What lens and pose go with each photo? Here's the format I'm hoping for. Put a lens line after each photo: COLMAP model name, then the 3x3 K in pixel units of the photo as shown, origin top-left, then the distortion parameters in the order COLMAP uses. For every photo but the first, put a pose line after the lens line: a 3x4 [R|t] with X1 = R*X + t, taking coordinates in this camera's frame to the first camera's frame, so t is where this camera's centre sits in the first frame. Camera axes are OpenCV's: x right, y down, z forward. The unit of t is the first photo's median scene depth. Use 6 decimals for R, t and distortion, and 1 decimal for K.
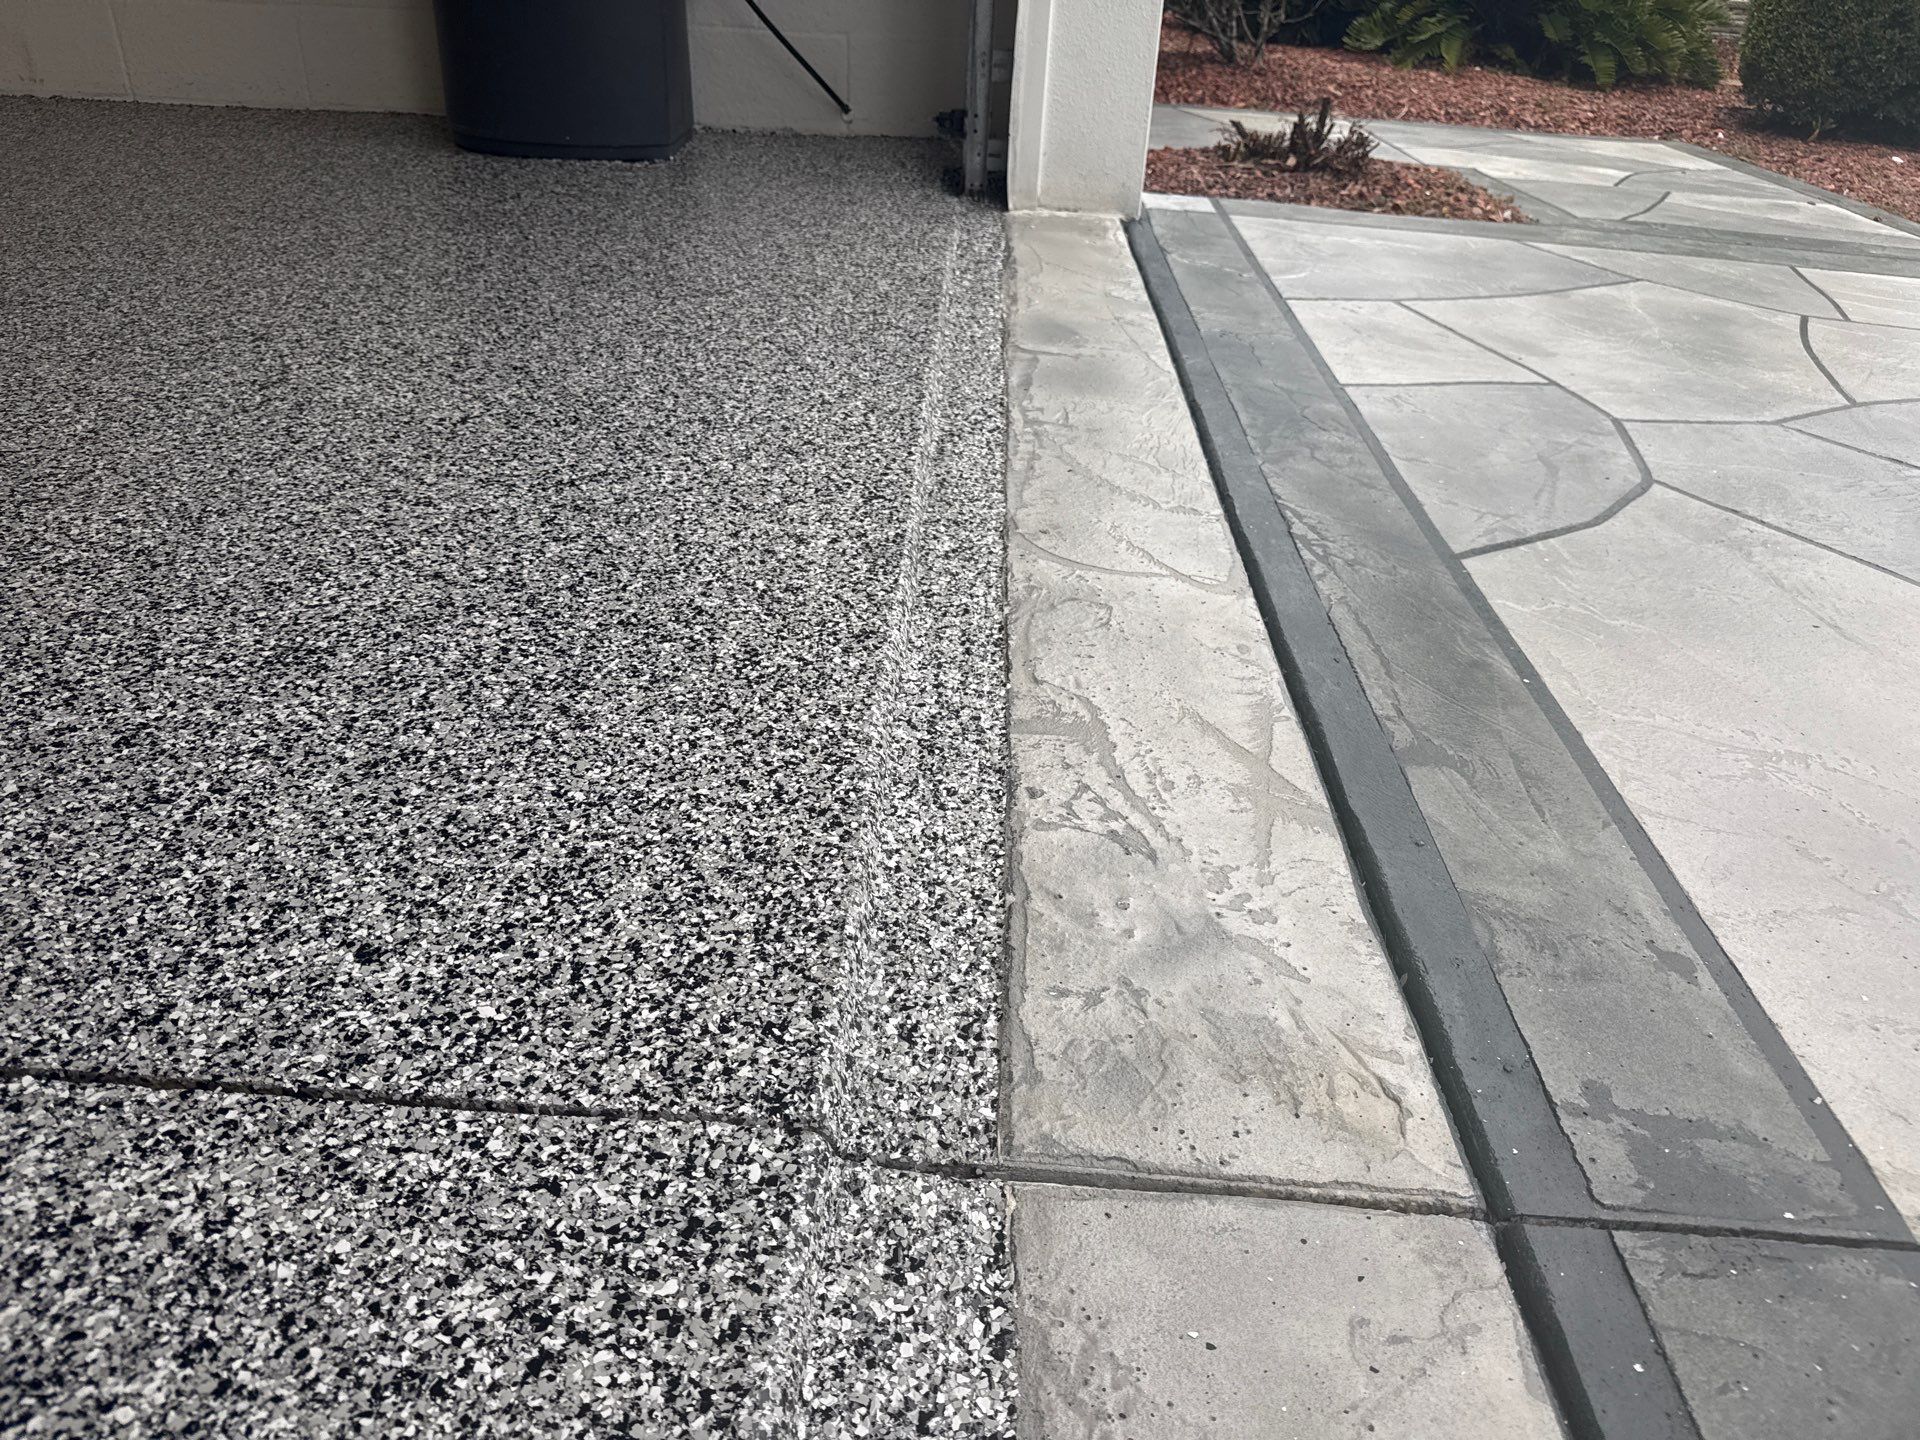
lens RADIAL K [[1335.2, 0, 960.0], [0, 1335.2, 720.0], [0, 0, 1]] dist [0.071743, -0.109162]
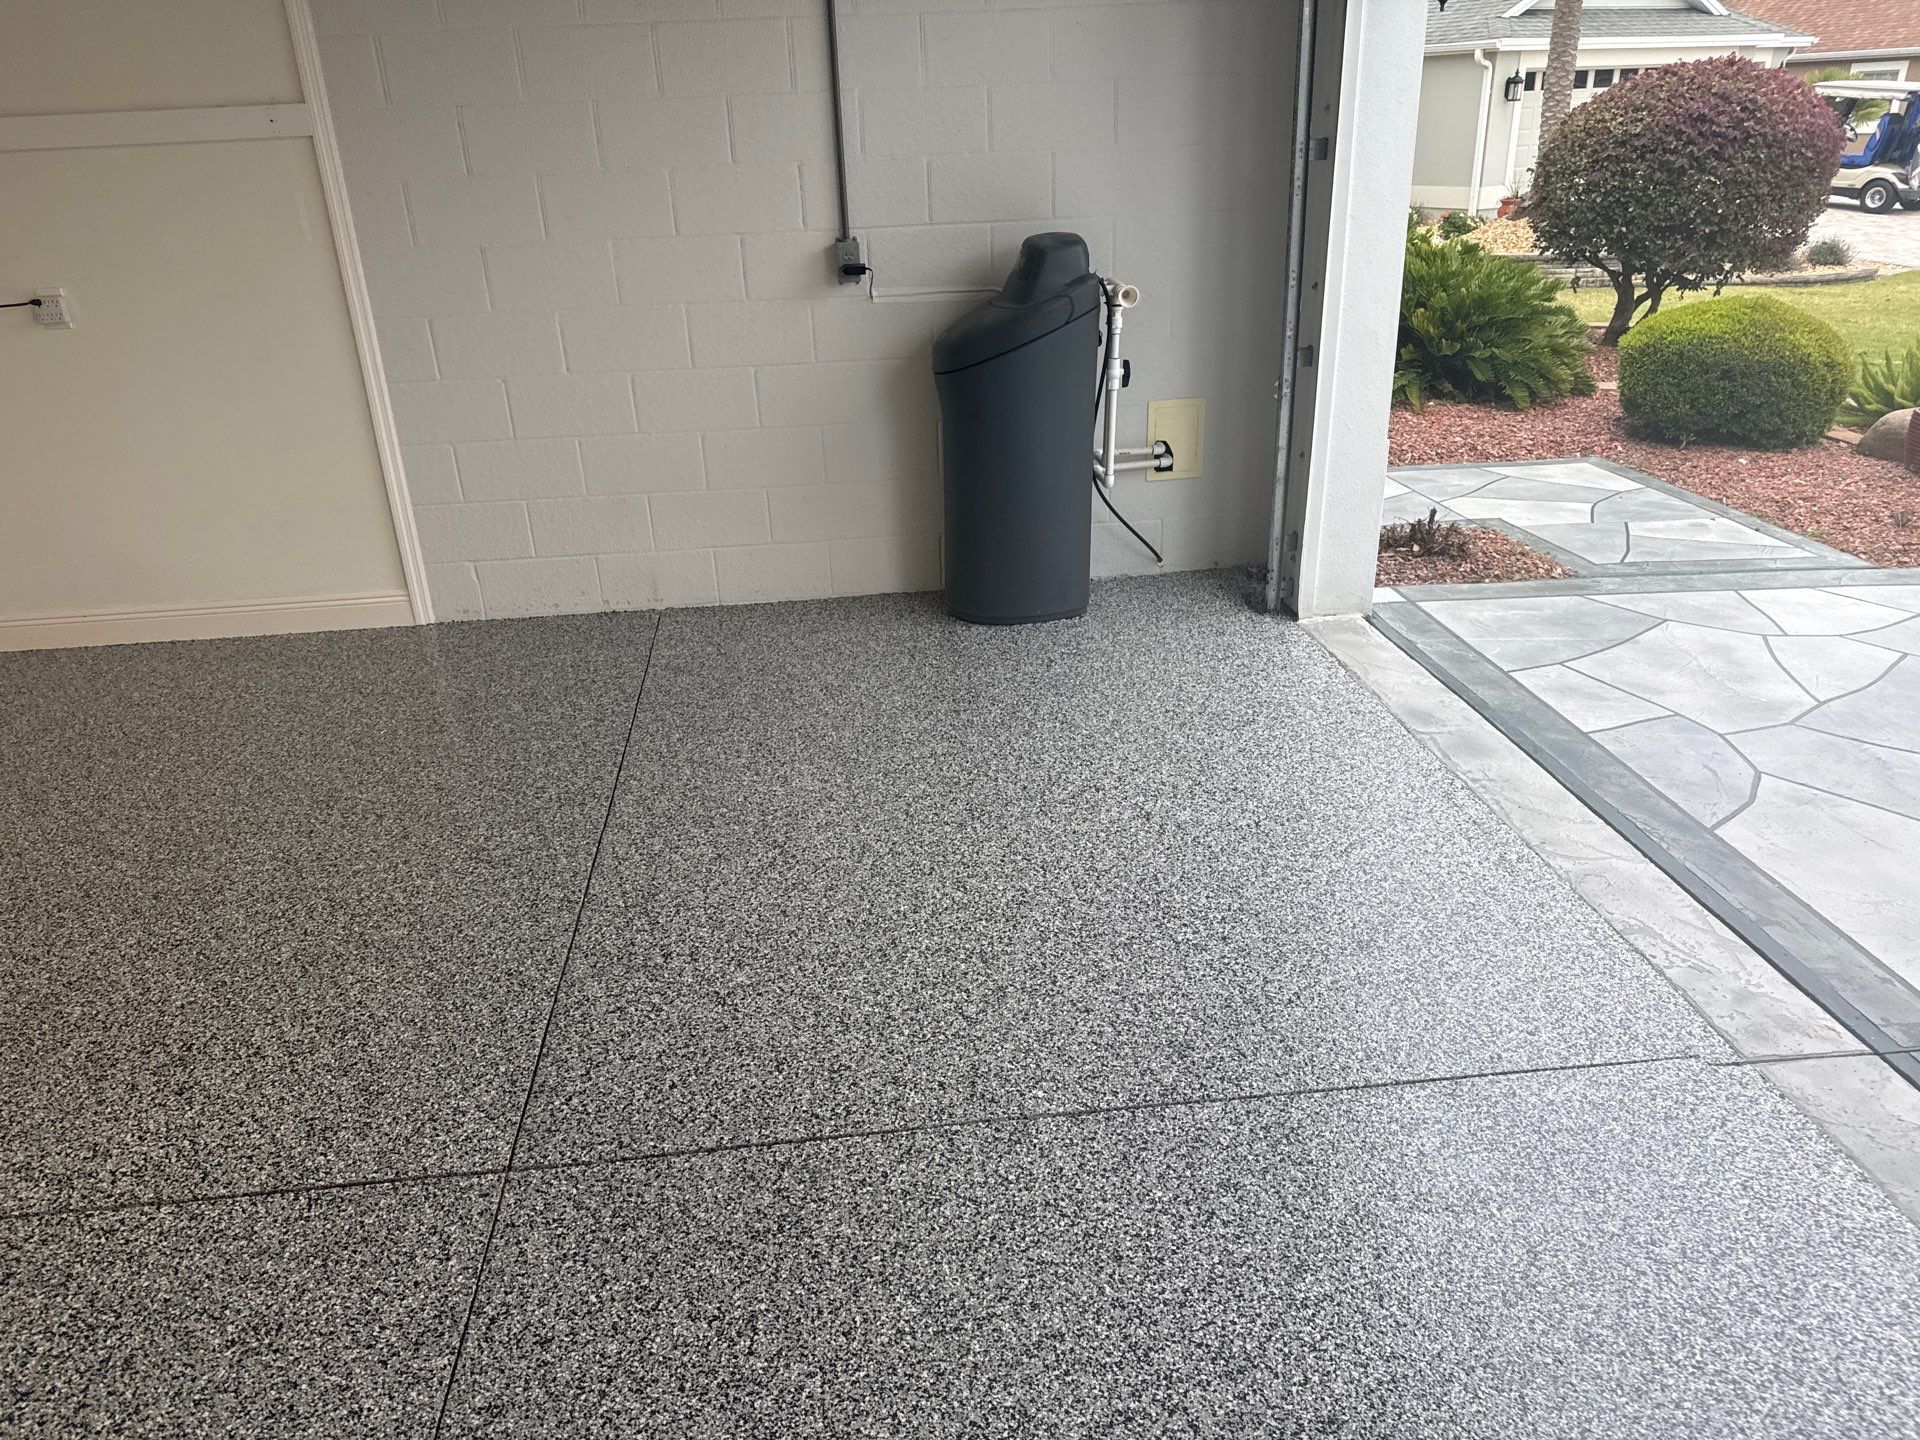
lens RADIAL K [[1361.1, 0, 960.0], [0, 1361.1, 720.0], [0, 0, 1]] dist [0.001580, -0.012031]
pose [[0.987145, -0.128538, 0.094990, -0.766002], [0.140360, 0.981456, -0.130551, -0.127456], [-0.076448, 0.142206, 0.986881, -0.855532]]
